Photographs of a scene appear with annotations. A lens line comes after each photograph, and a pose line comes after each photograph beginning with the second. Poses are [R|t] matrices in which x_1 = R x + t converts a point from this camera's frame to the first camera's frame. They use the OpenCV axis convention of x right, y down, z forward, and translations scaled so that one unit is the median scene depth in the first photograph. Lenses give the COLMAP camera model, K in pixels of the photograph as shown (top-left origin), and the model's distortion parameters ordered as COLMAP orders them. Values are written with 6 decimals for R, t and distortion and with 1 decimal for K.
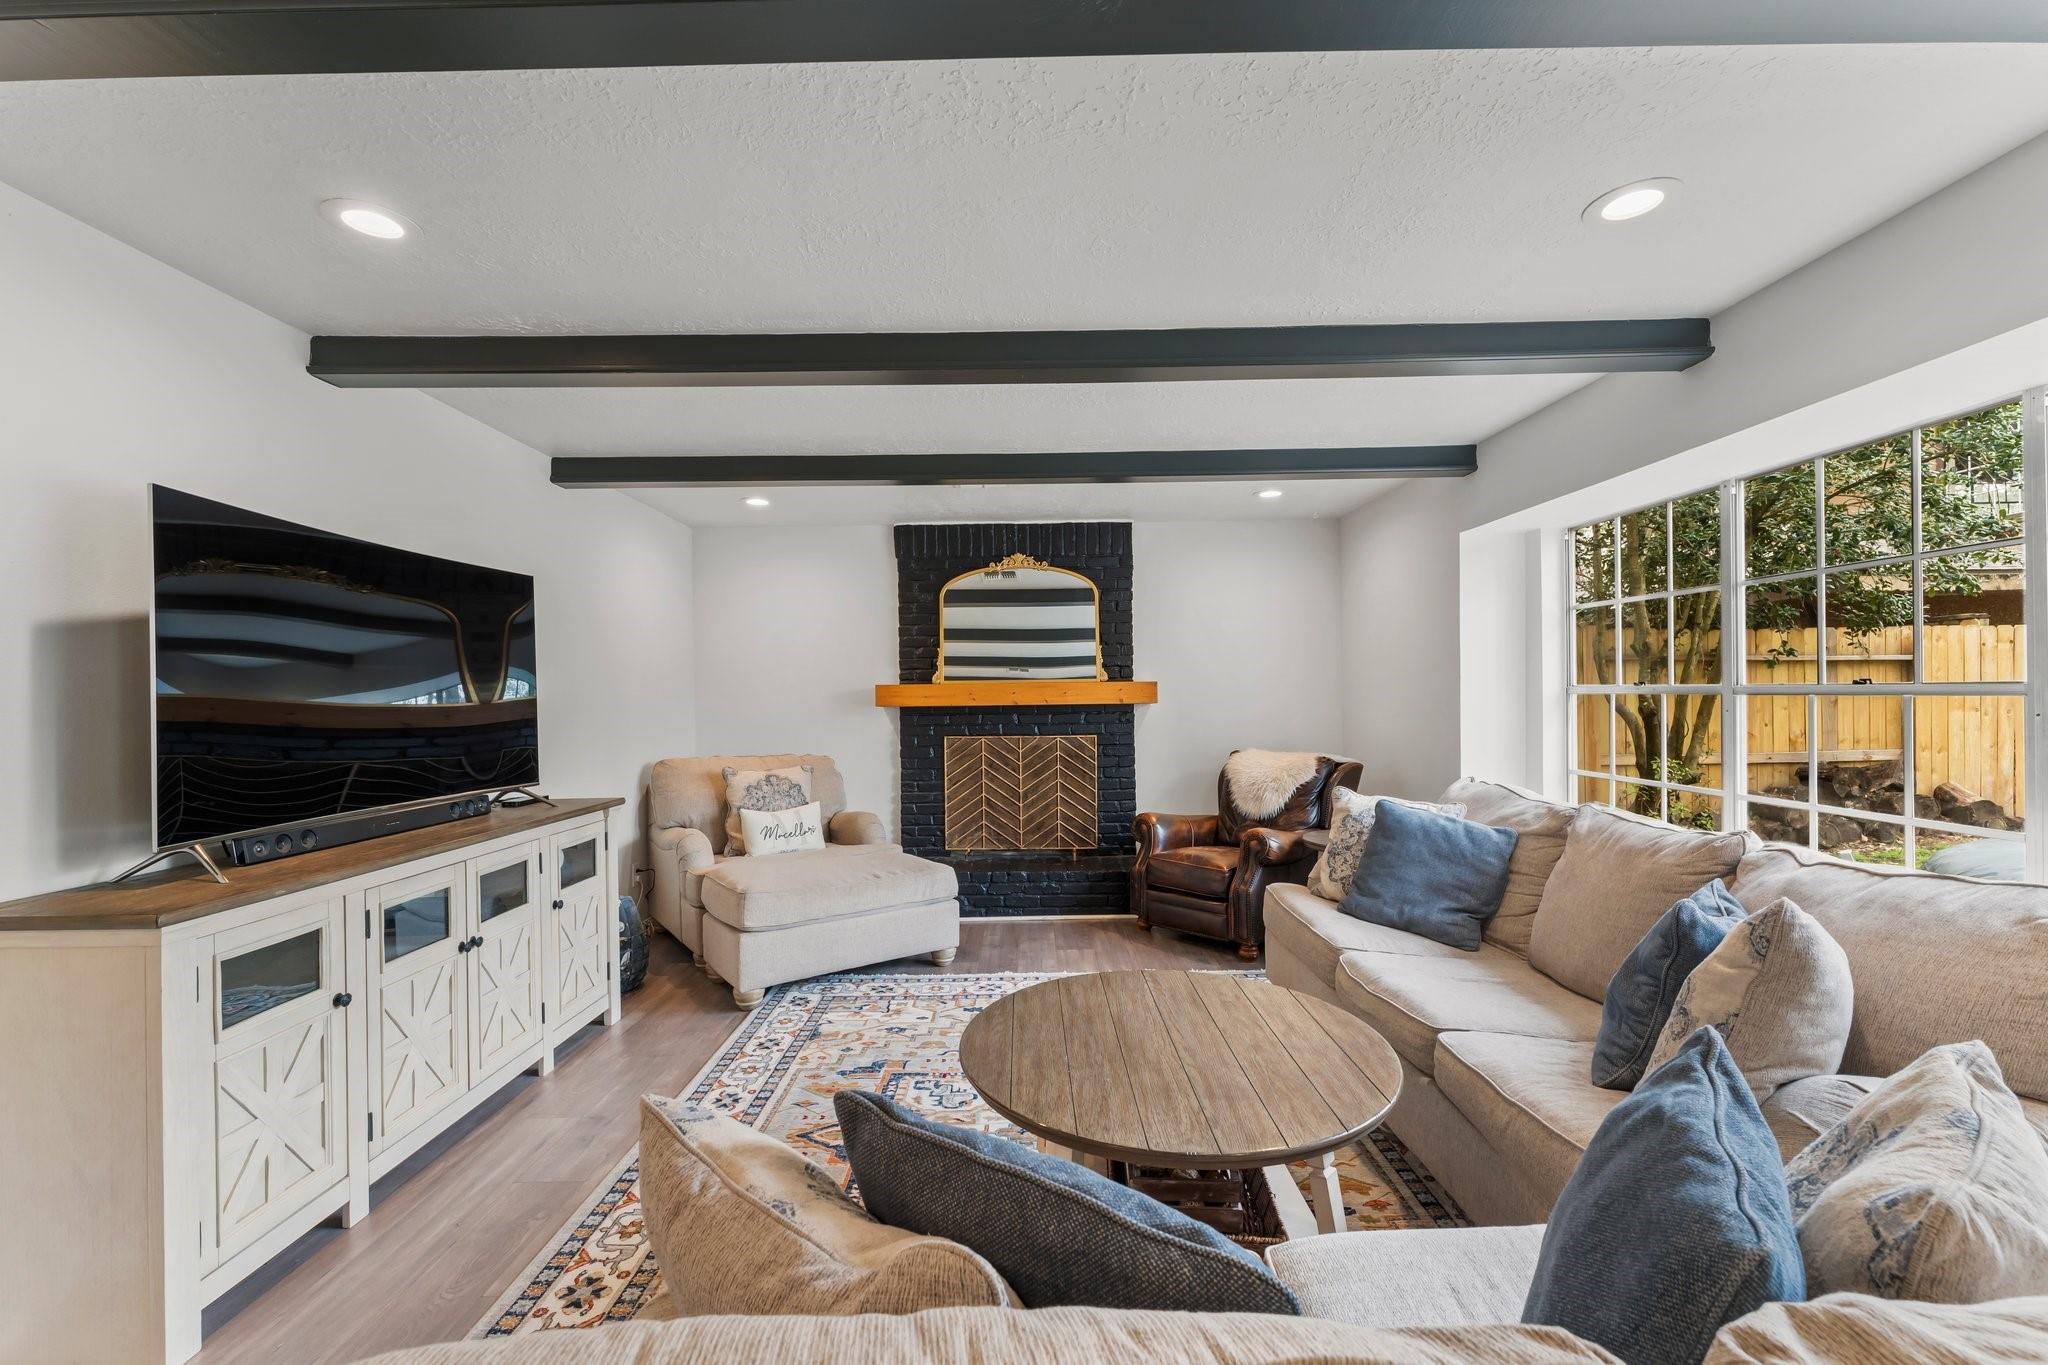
lens RADIAL K [[832.6, 0, 1022.3], [0, 832.6, 690.3], [0, 0, 1]] dist [-0.000112, -0.000161]
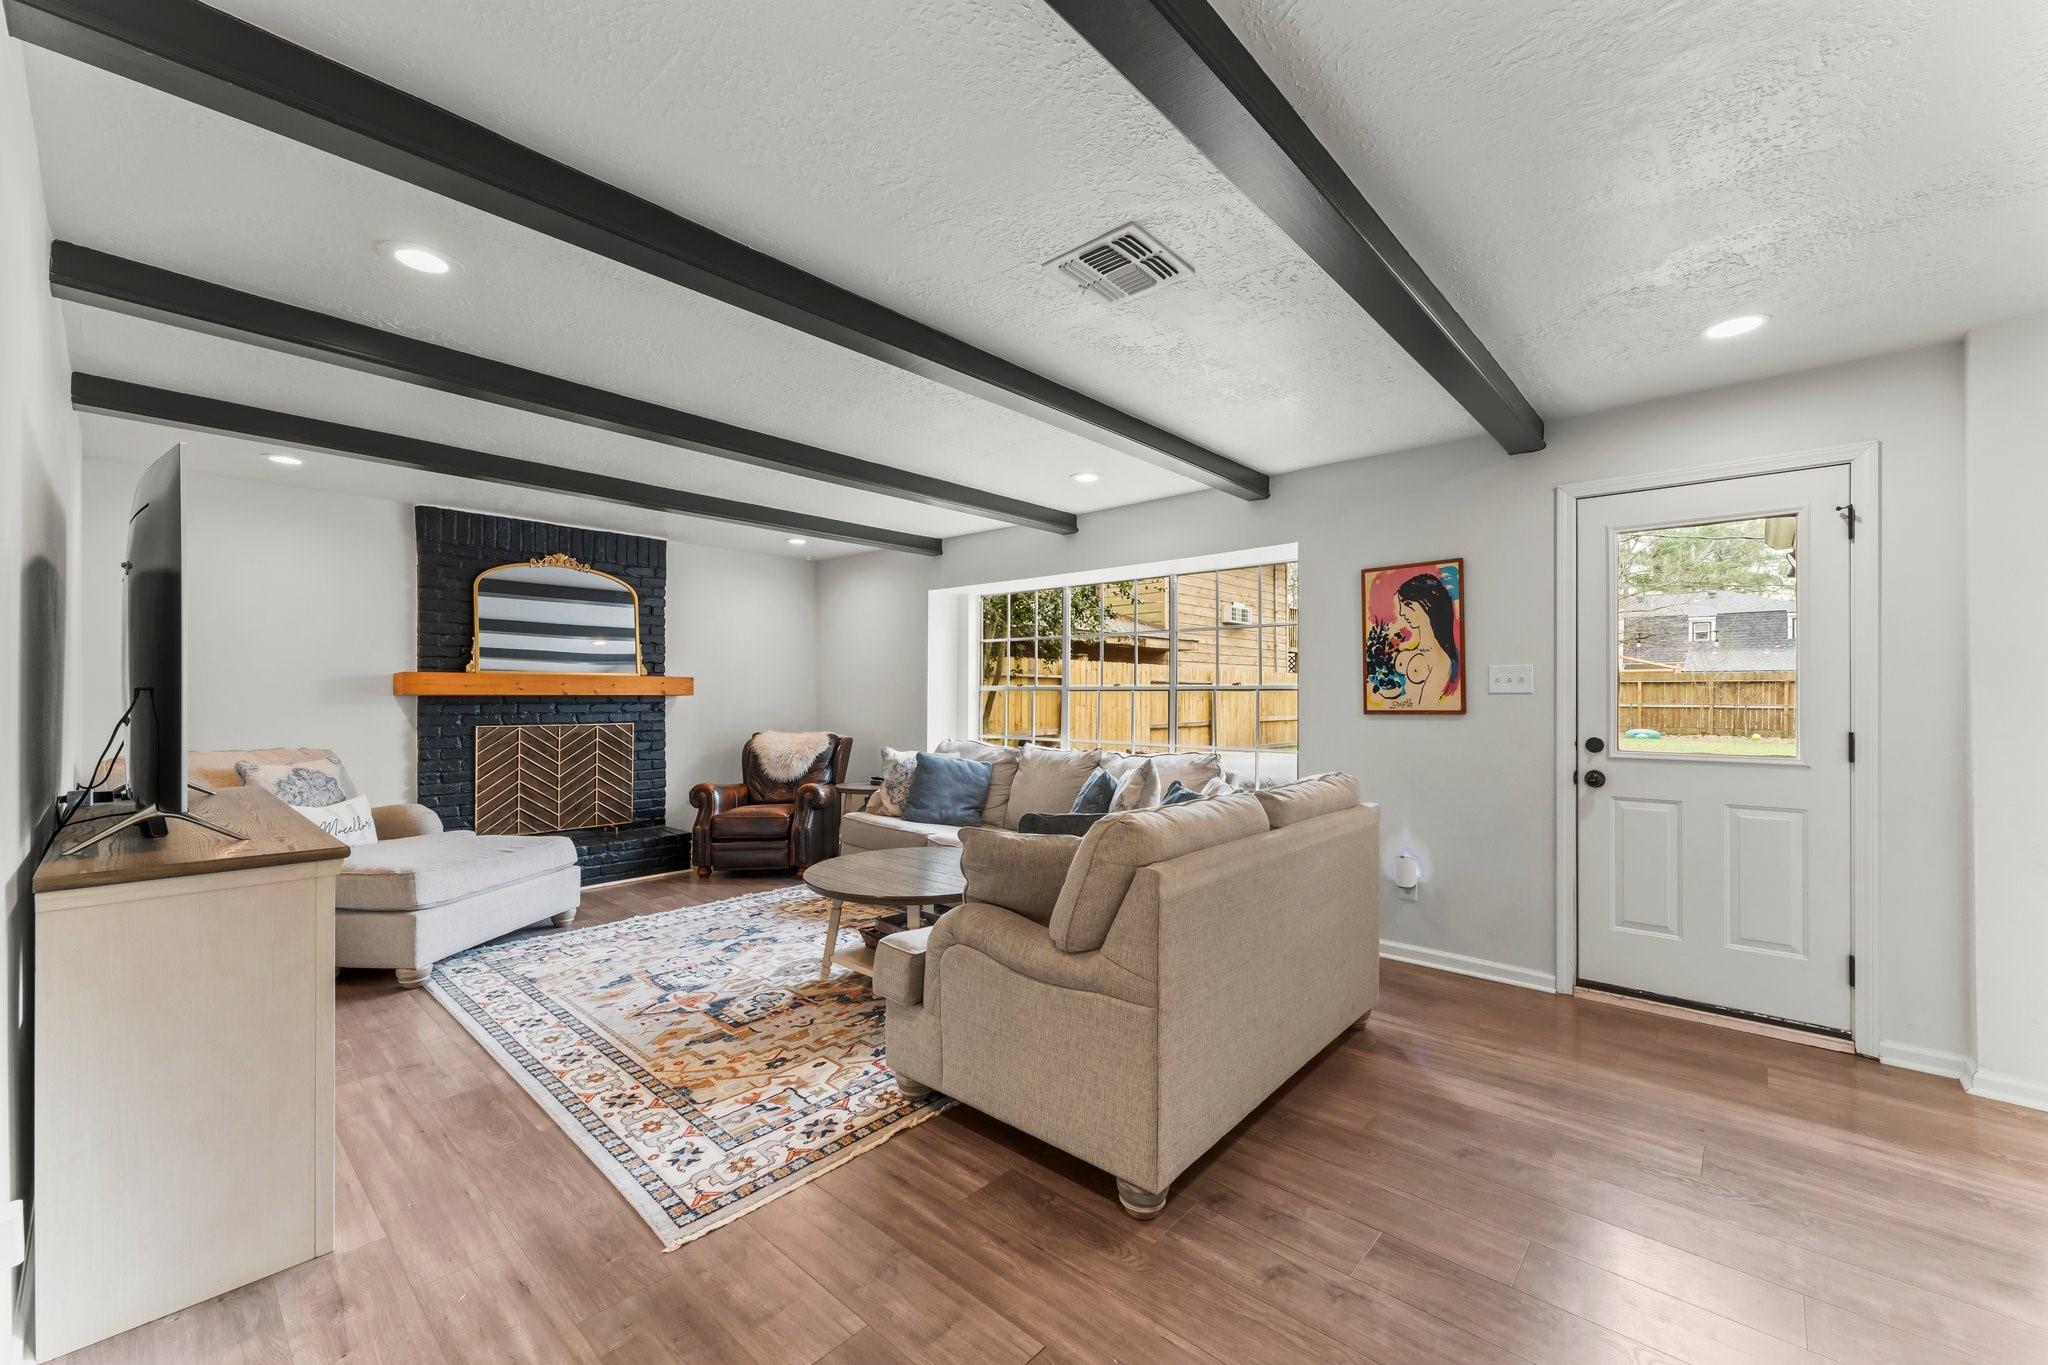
lens RADIAL K [[807.4, 0, 1029.8], [0, 807.4, 688.3], [0, 0, 1]] dist [-0.000630, -0.000035]
pose [[0.666083, 0.019707, 0.745617, -0.441464], [-0.013895, 0.999805, -0.014013, 0.017276], [-0.745748, -0.001027, 0.666227, -0.164973]]
